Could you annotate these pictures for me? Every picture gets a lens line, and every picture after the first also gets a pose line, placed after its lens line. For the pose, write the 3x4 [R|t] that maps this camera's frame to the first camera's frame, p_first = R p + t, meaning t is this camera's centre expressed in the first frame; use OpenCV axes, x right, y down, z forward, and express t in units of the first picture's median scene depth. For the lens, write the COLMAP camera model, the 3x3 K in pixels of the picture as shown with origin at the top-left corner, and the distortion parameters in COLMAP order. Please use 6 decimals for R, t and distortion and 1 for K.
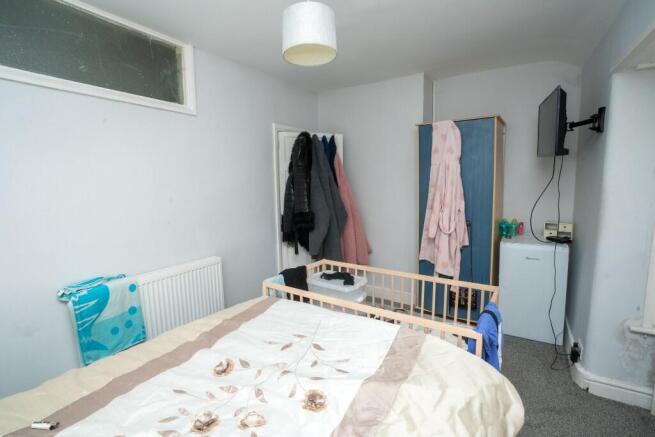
lens RADIAL K [[313.3, 0, 323.6], [0, 313.3, 216.5], [0, 0, 1]] dist [-0.052407, 0.019608]
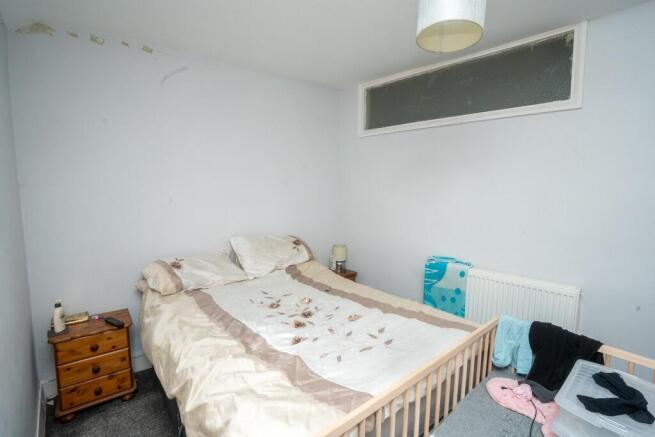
lens RADIAL K [[313.3, 0, 324.5], [0, 313.3, 217.6], [0, 0, 1]] dist [-0.052407, 0.019608]
pose [[-0.278398, 0.104610, -0.954752, 0.720930], [-0.115520, 0.983188, 0.141410, -0.106754], [0.953493, 0.149661, -0.261633, 0.799270]]
